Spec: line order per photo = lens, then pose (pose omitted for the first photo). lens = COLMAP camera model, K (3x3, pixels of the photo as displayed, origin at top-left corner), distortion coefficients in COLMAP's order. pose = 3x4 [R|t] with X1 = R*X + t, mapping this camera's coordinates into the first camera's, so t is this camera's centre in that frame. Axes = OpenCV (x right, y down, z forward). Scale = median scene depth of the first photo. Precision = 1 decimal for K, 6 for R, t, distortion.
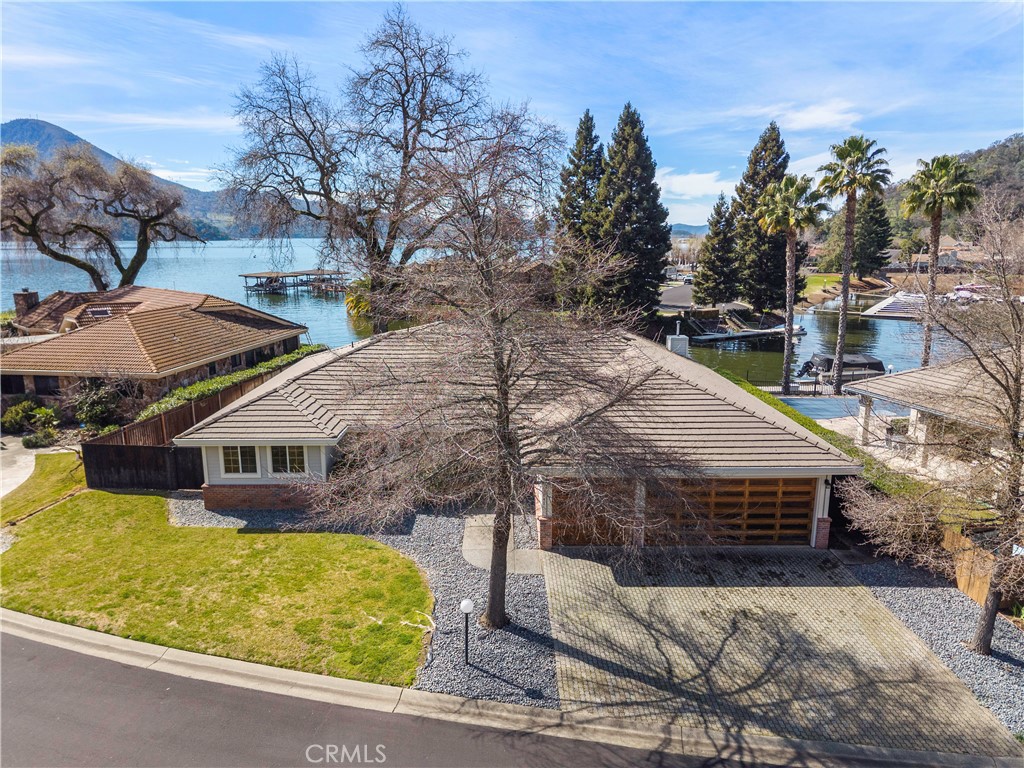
lens RADIAL K [[680.2, 0, 510.1], [0, 680.2, 387.0], [0, 0, 1]] dist [0.028503, -0.029600]
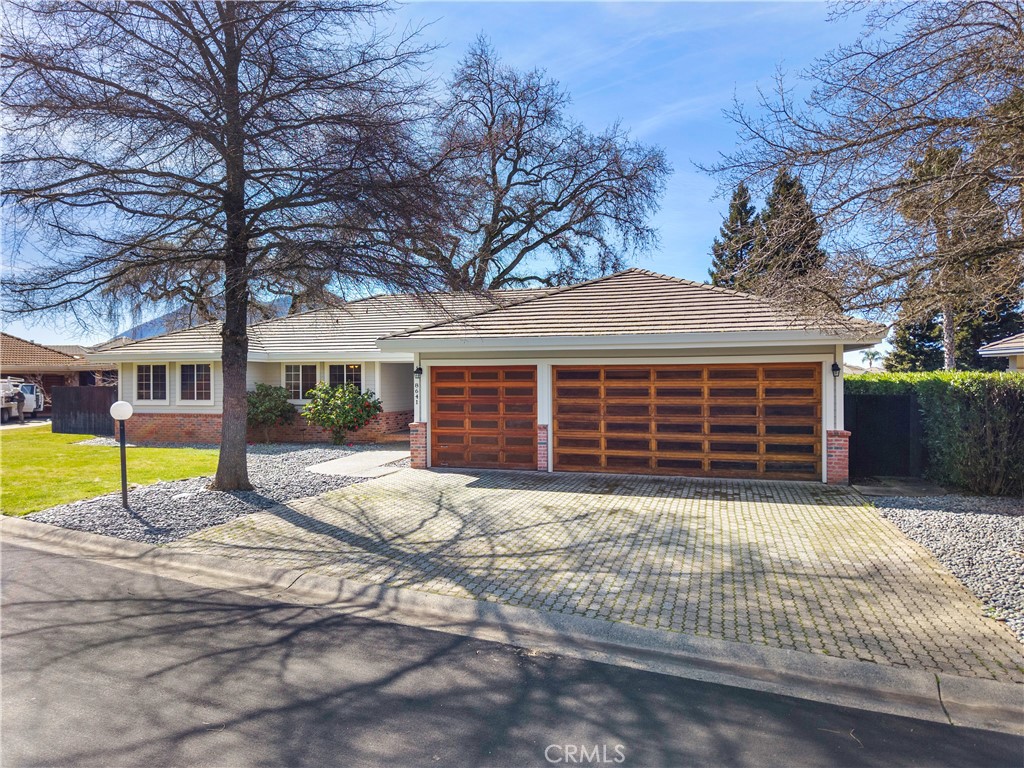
lens RADIAL K [[684.5, 0, 512.0], [0, 684.5, 384.0], [0, 0, 1]] dist [0.033801, -0.039470]
pose [[0.954687, -0.003660, -0.297588, 0.322206], [-0.058741, 0.977936, -0.200476, 0.257798], [0.291756, 0.208873, 0.933408, 0.292607]]
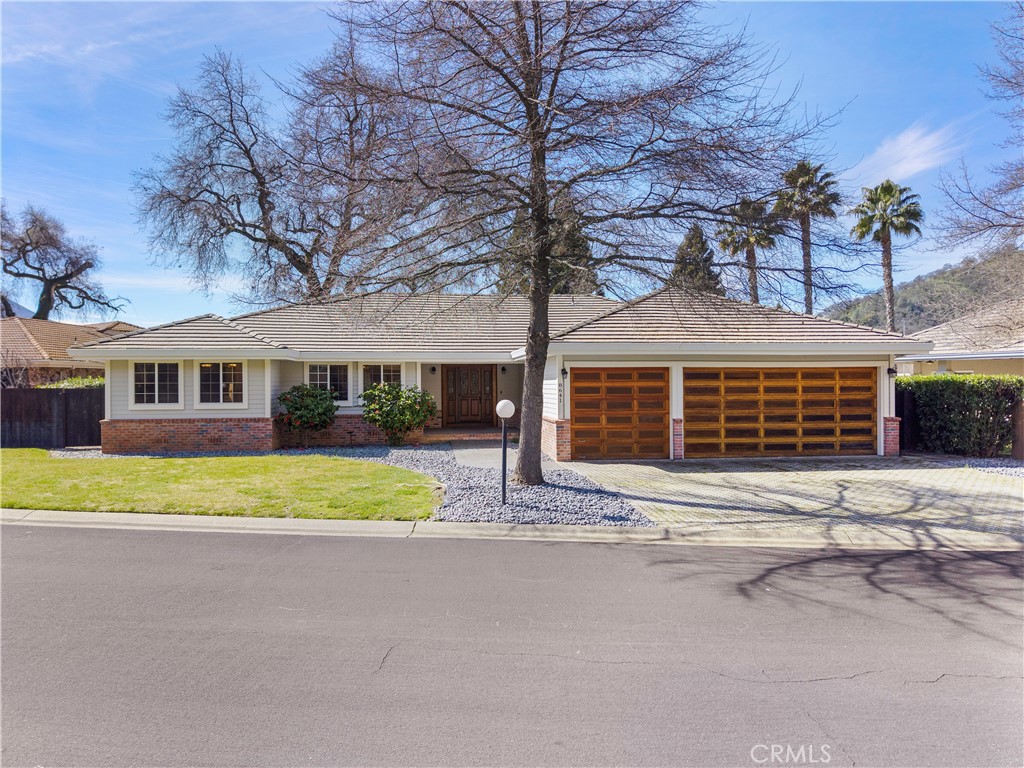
lens RADIAL K [[684.5, 0, 512.0], [0, 684.5, 384.0], [0, 0, 1]] dist [0.033801, -0.039470]
pose [[0.993279, -0.006309, 0.115569, -0.086649], [0.030608, 0.977284, -0.209713, 0.278194], [-0.111621, 0.211841, 0.970909, 0.199305]]
